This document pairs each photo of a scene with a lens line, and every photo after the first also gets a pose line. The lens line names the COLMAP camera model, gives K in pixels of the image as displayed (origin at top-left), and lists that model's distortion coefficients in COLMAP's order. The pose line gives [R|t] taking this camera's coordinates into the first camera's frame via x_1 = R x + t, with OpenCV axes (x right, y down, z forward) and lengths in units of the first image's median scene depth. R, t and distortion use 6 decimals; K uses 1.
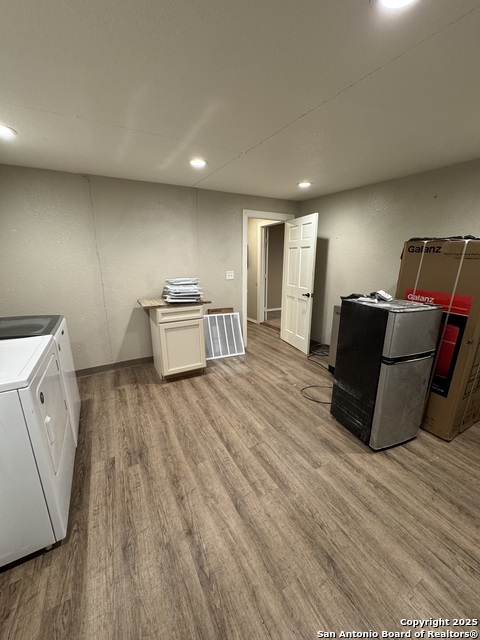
lens RADIAL K [[255.0, 0, 241.0], [0, 255.0, 322.2], [0, 0, 1]] dist [-0.001979, -0.000238]
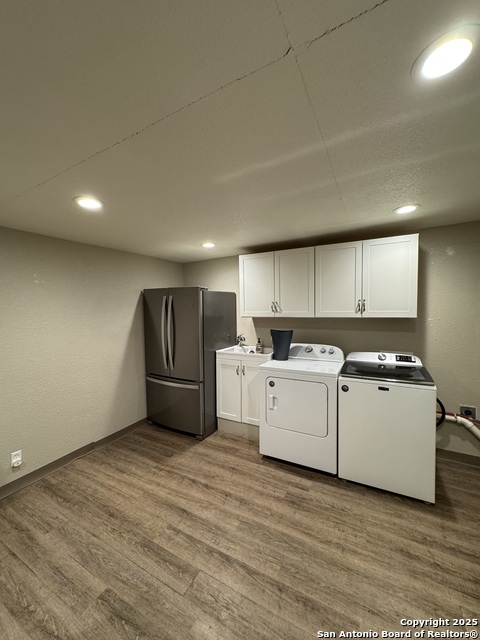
lens RADIAL K [[255.0, 0, 240.6], [0, 255.0, 319.9], [0, 0, 1]] dist [-0.001979, -0.000238]
pose [[-0.836697, 0.040746, -0.546149, 0.339456], [-0.119825, 0.959448, 0.255151, -0.456107], [0.534398, 0.278927, -0.797884, 1.595922]]
